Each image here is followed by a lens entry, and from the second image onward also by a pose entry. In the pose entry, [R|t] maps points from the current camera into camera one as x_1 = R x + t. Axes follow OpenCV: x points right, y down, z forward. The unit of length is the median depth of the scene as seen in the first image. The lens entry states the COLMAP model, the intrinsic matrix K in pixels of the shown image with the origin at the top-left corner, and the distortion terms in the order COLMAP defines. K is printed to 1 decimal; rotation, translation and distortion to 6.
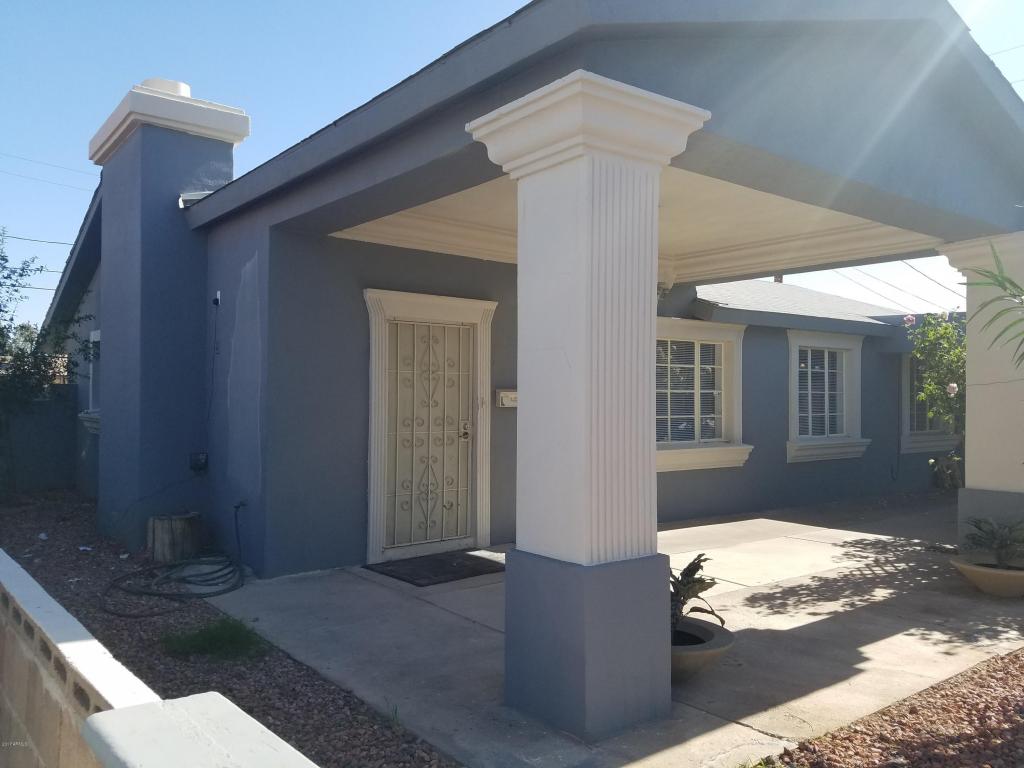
lens RADIAL K [[787.4, 0, 505.6], [0, 787.4, 388.2], [0, 0, 1]] dist [0.197313, -0.258092]
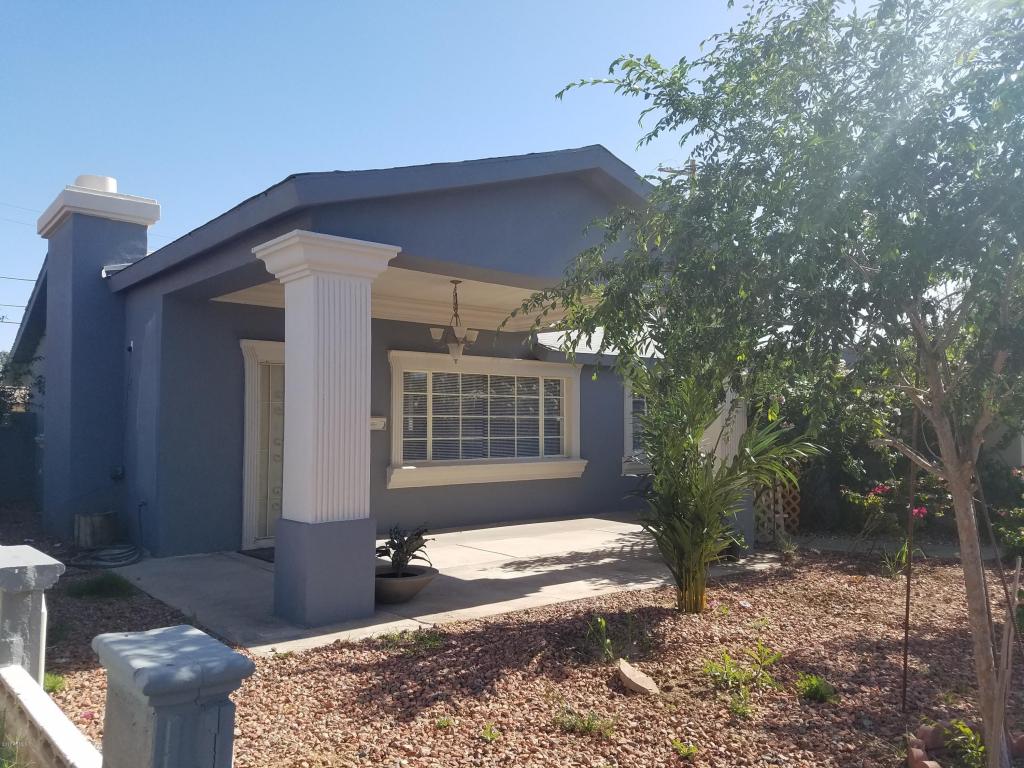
lens RADIAL K [[780.9, 0, 539.6], [0, 780.9, 412.5], [0, 0, 1]] dist [0.003178, -0.000070]
pose [[0.998044, -0.002194, 0.062480, 0.222477], [0.002233, 0.999997, -0.000555, -0.003571], [-0.062478, 0.000694, 0.998046, -0.298891]]
